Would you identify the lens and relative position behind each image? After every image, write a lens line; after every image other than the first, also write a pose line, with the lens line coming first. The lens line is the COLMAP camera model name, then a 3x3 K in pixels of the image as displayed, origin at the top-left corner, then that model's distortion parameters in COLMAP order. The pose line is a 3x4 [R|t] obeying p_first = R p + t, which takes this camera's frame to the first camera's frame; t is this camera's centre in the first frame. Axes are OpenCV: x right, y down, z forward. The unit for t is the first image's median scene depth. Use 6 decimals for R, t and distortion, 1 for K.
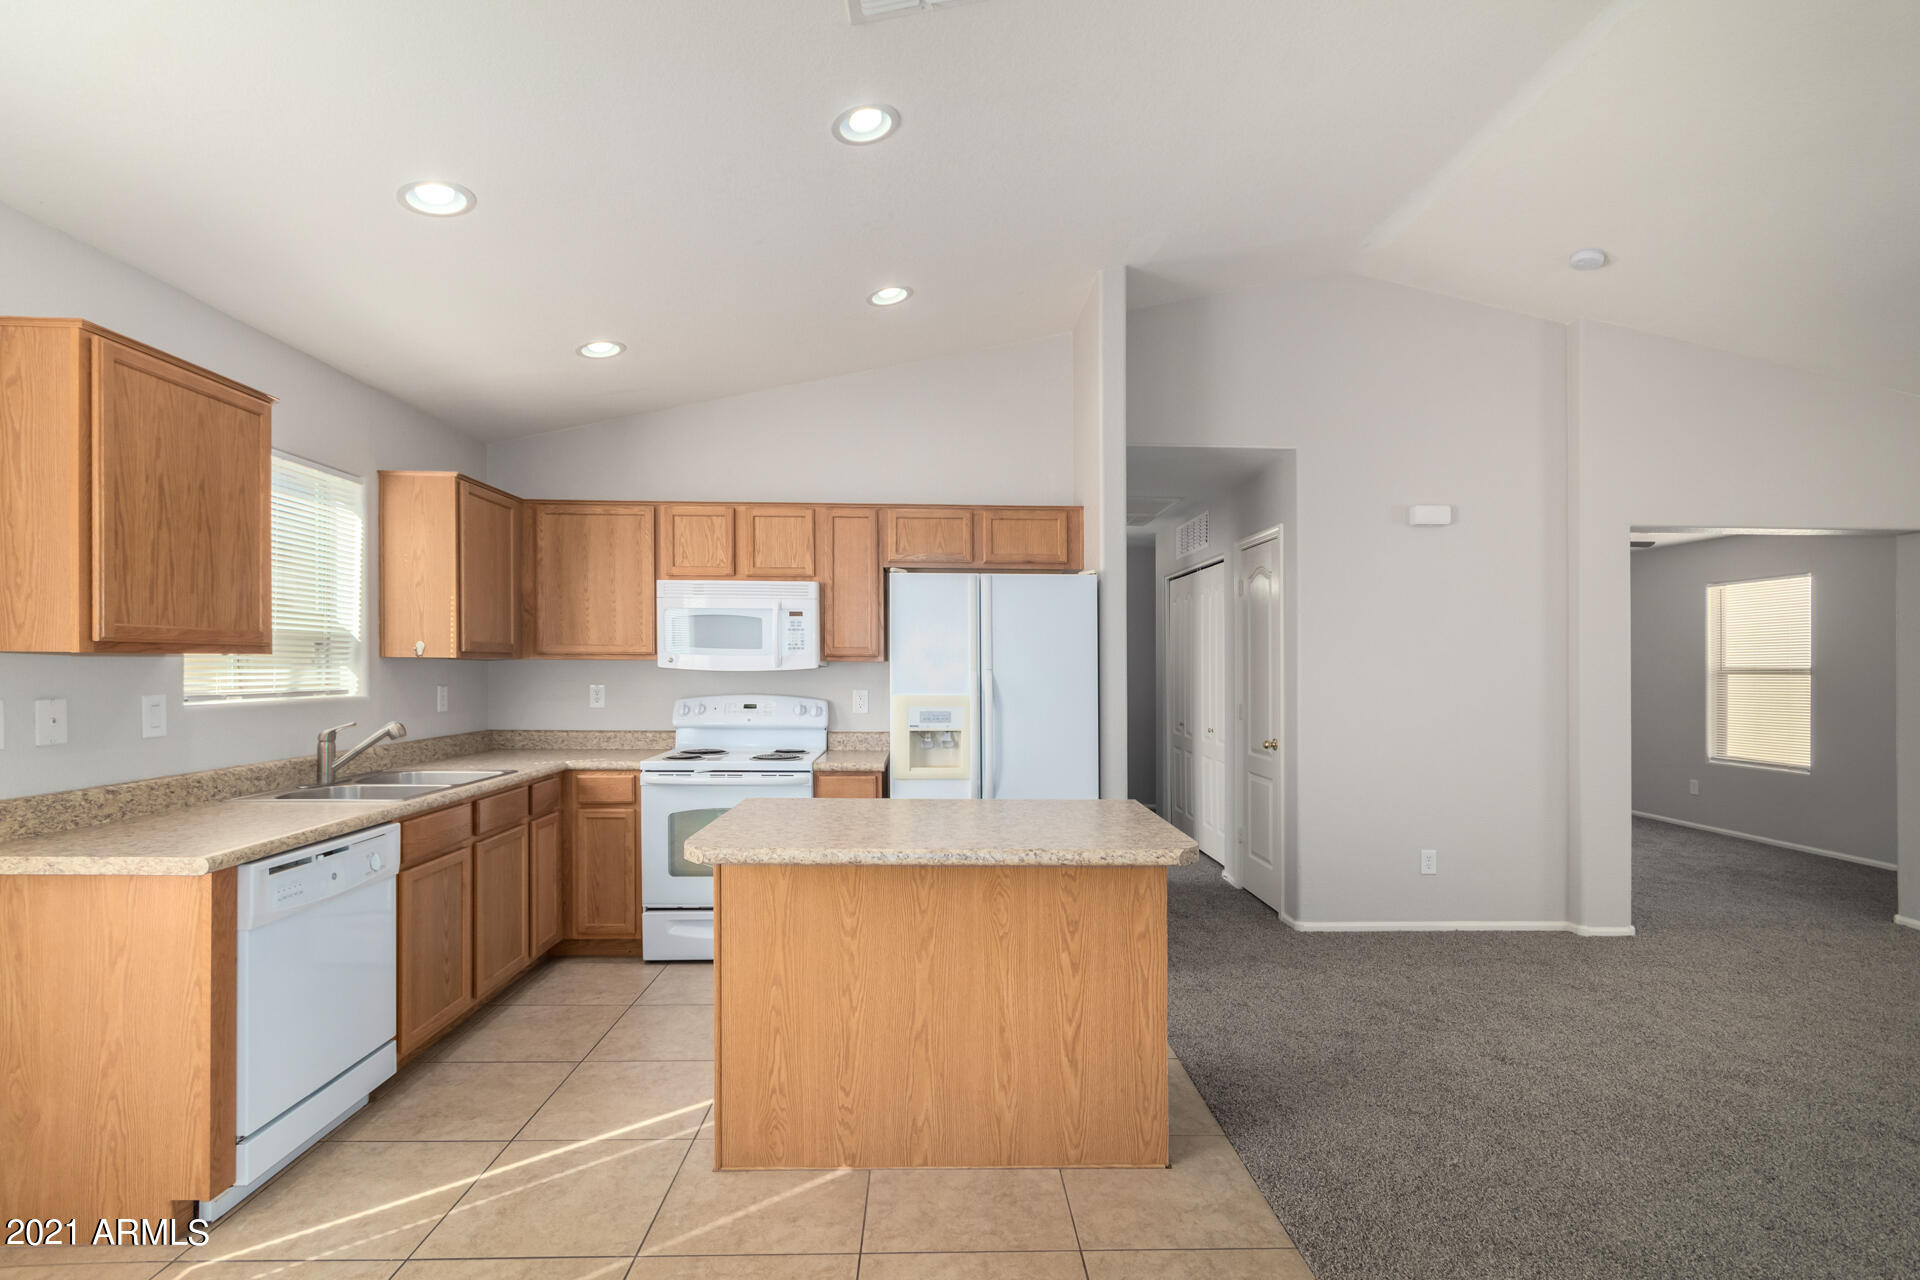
lens RADIAL K [[901.8, 0, 956.7], [0, 901.8, 677.4], [0, 0, 1]] dist [0.009887, -0.000662]
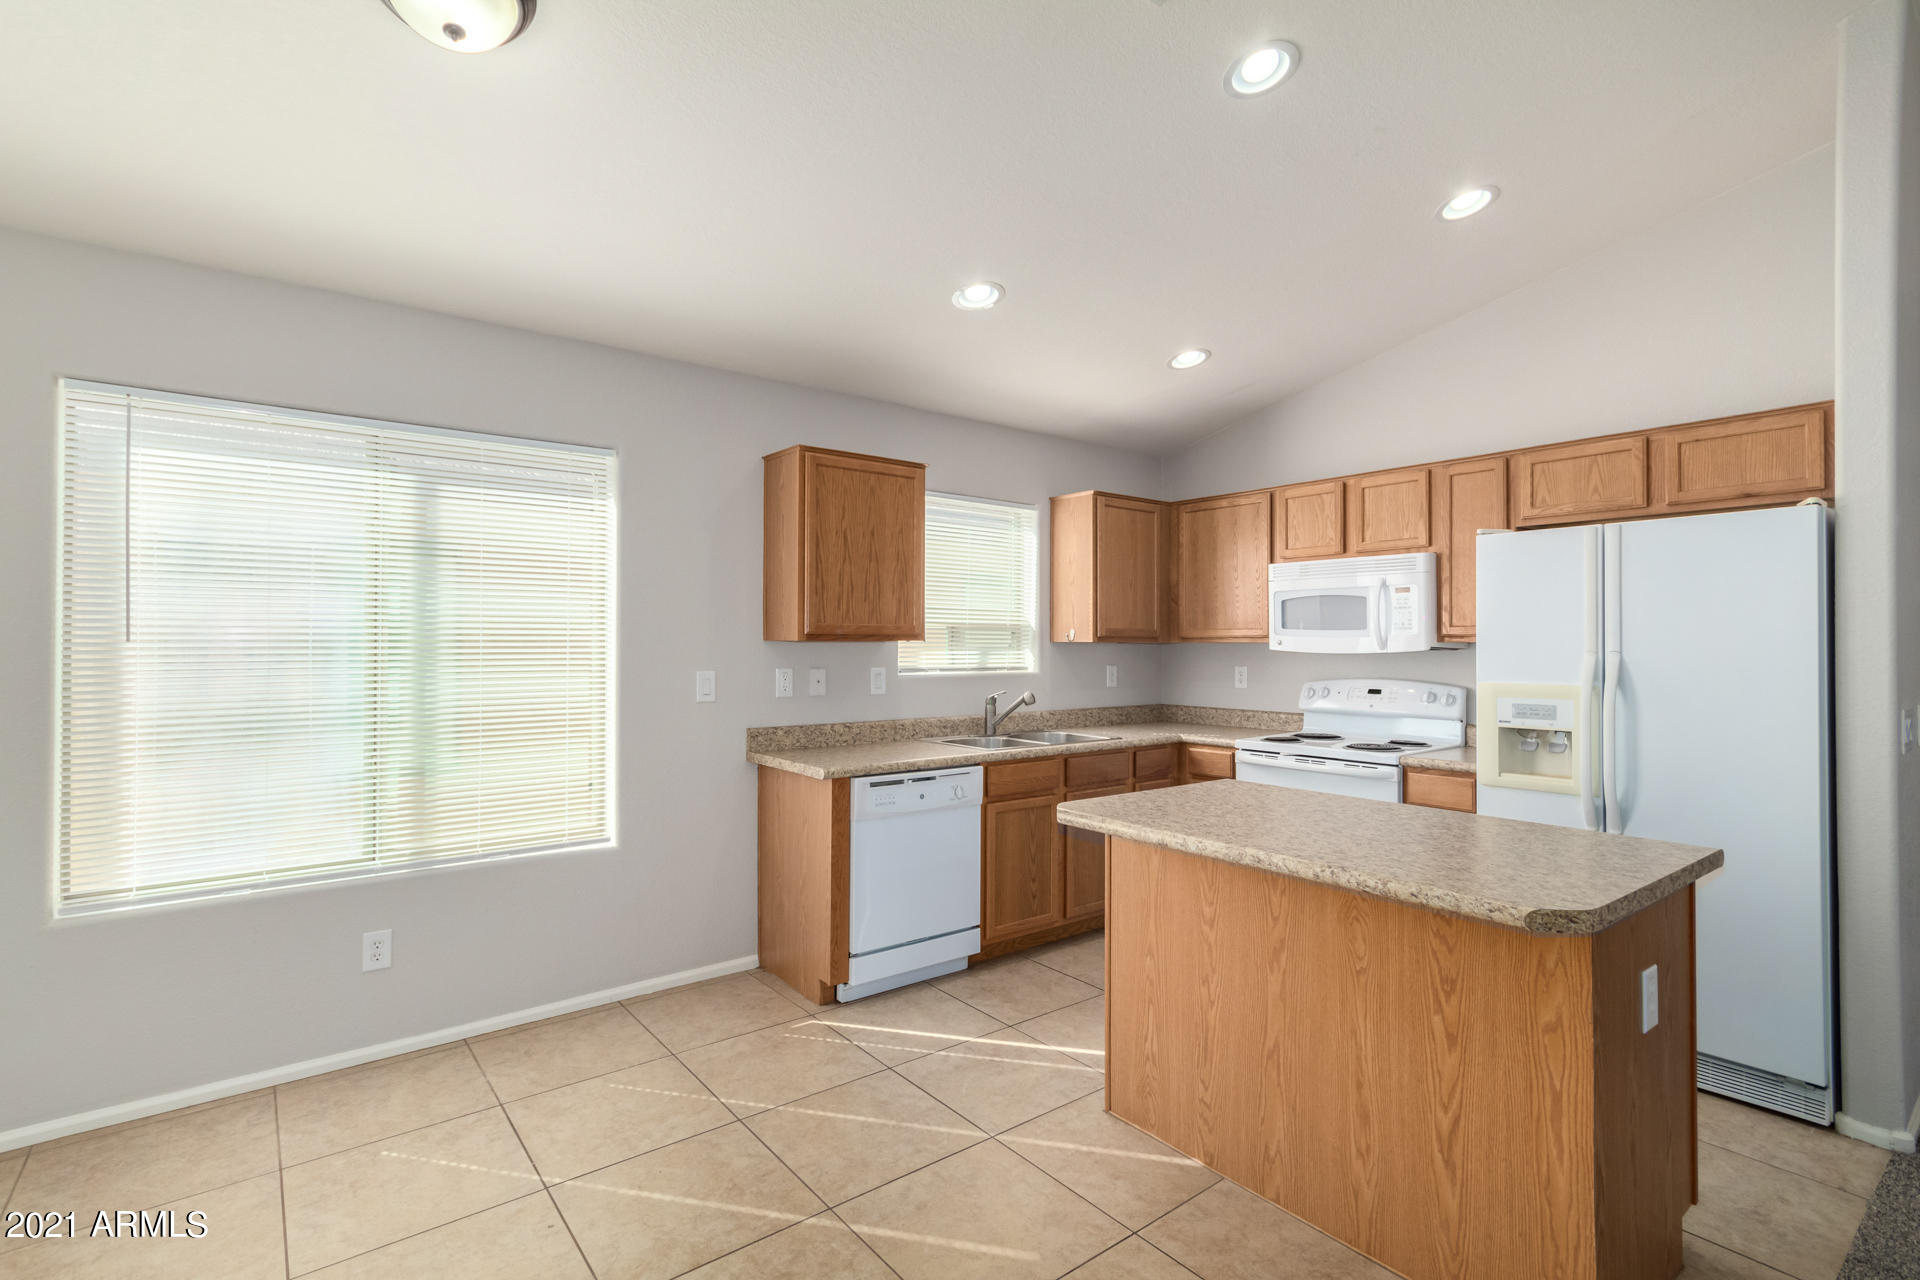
lens RADIAL K [[905.5, 0, 971.8], [0, 905.5, 643.5], [0, 0, 1]] dist [0.008577, 0.001067]
pose [[0.598046, -0.006916, -0.801432, 0.313972], [-0.008465, 0.999852, -0.014944, -0.000037], [0.801417, 0.015721, 0.597899, 0.127701]]
